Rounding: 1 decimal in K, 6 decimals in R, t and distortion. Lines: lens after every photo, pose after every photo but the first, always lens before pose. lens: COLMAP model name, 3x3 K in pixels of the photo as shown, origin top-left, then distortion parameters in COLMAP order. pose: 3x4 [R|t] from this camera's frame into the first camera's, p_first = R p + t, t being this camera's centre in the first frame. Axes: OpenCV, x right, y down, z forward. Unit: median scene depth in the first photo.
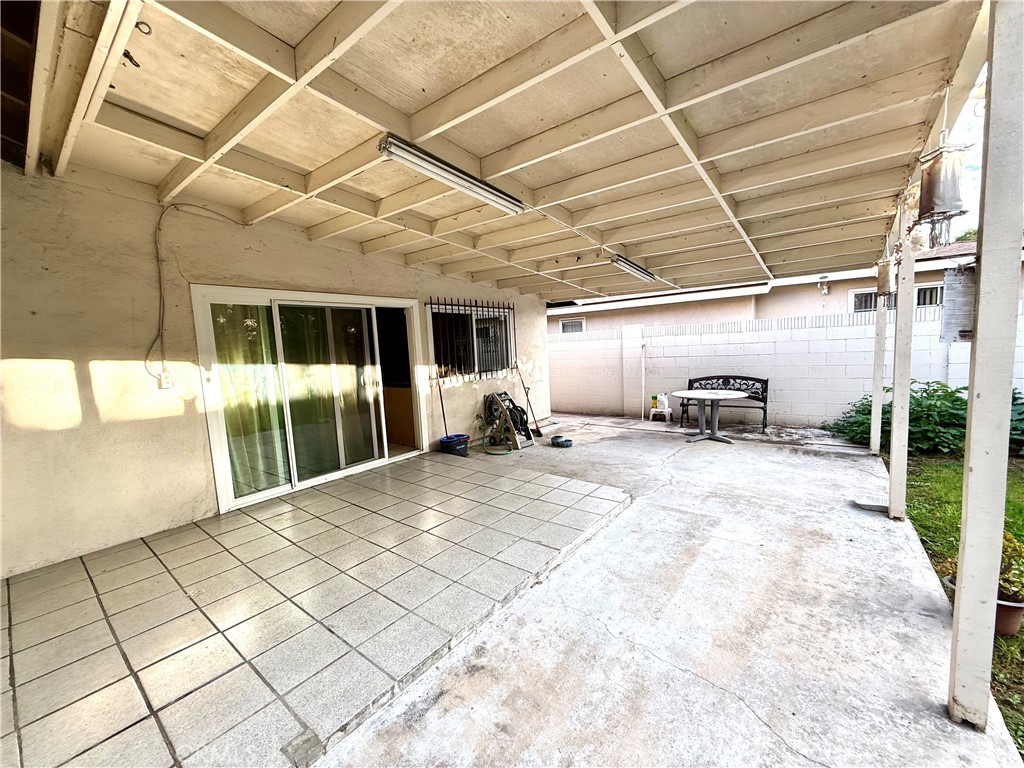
lens RADIAL K [[409.4, 0, 510.9], [0, 409.4, 382.1], [0, 0, 1]] dist [0.000624, 0.000363]
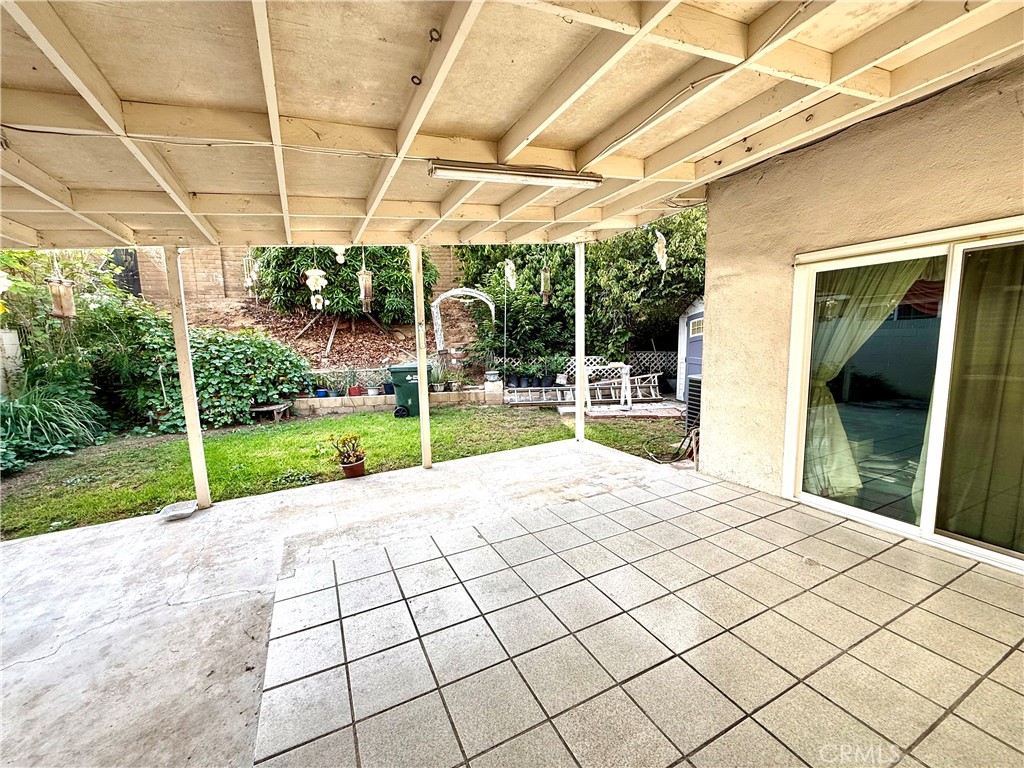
lens RADIAL K [[409.4, 0, 513.8], [0, 409.4, 389.7], [0, 0, 1]] dist [0.000624, 0.000363]
pose [[-0.902710, 0.013437, 0.430040, -0.375192], [0.105517, 0.975902, 0.191001, -0.130522], [-0.417111, 0.217795, -0.882374, 1.469730]]
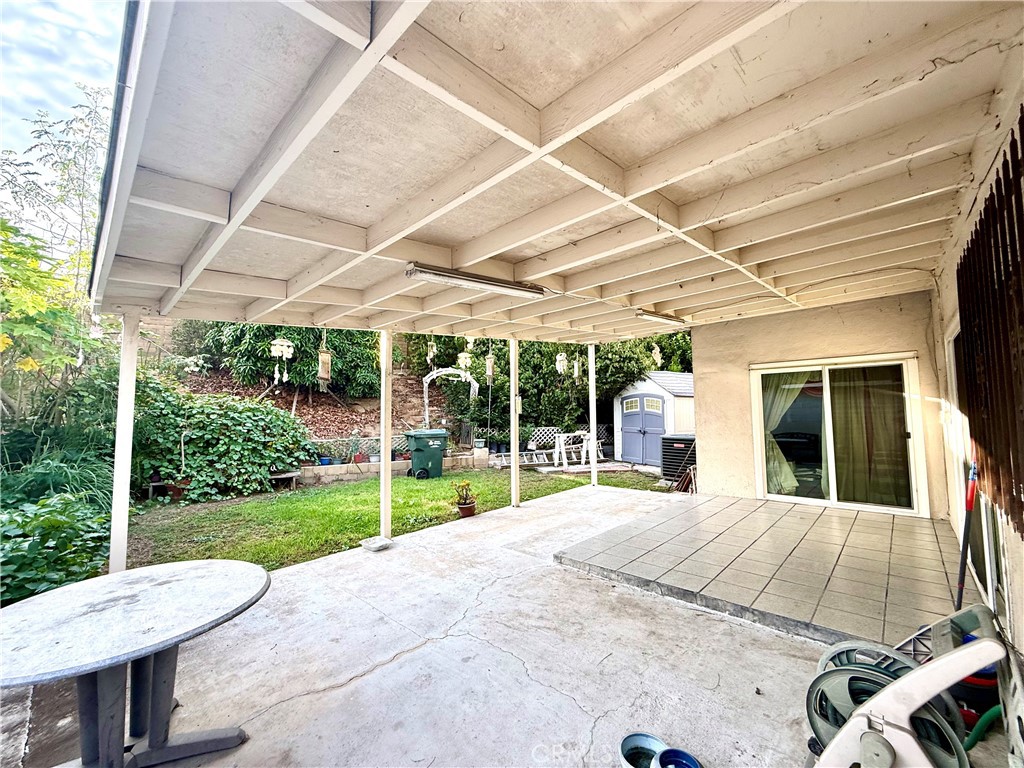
lens RADIAL K [[409.4, 0, 513.7], [0, 409.4, 391.6], [0, 0, 1]] dist [0.000624, 0.000363]
pose [[-0.994714, 0.062410, 0.081541, 0.315223], [0.065169, 0.997373, 0.031628, -0.189994], [-0.079353, 0.036774, -0.996168, 2.159076]]
